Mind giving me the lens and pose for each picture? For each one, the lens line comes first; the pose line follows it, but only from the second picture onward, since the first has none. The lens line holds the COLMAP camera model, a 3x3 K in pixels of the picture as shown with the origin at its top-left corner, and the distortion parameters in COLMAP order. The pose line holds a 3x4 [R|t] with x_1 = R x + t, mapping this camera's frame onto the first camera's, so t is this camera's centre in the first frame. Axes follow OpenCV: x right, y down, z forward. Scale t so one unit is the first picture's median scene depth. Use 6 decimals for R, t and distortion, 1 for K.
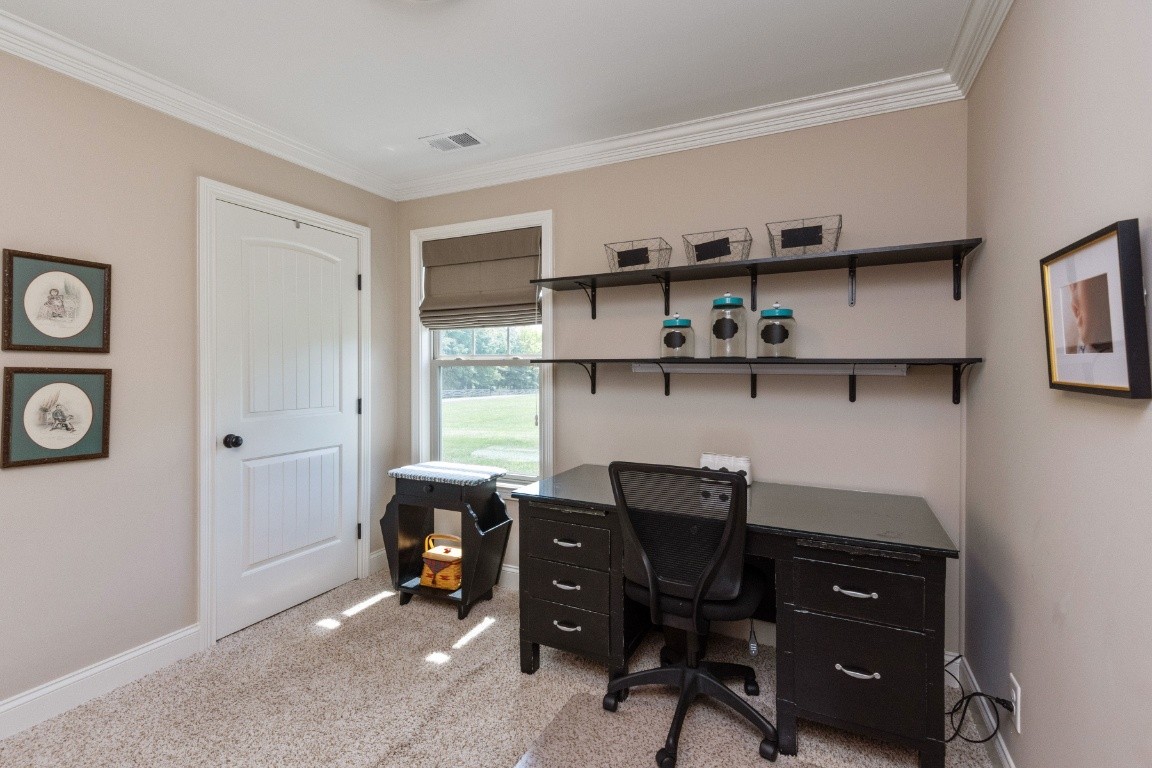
lens RADIAL K [[536.0, 0, 572.5], [0, 536.0, 368.1], [0, 0, 1]] dist [0.008364, -0.000112]
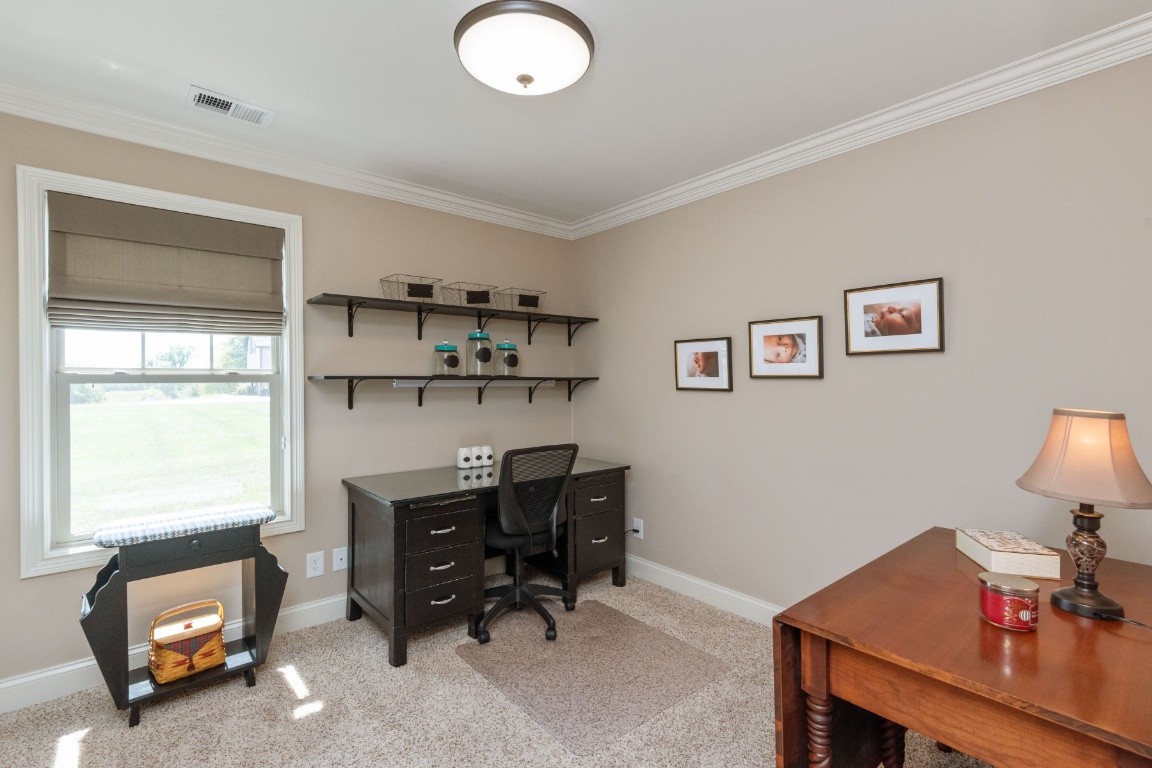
lens RADIAL K [[515.6, 0, 576.0], [0, 515.6, 384.0], [0, 0, 1]] dist [0.001850, -0.000023]
pose [[0.386988, -0.009601, 0.922035, -0.797741], [0.004842, 0.999953, 0.008380, -0.007140], [-0.922072, 0.001221, 0.387016, 0.237156]]
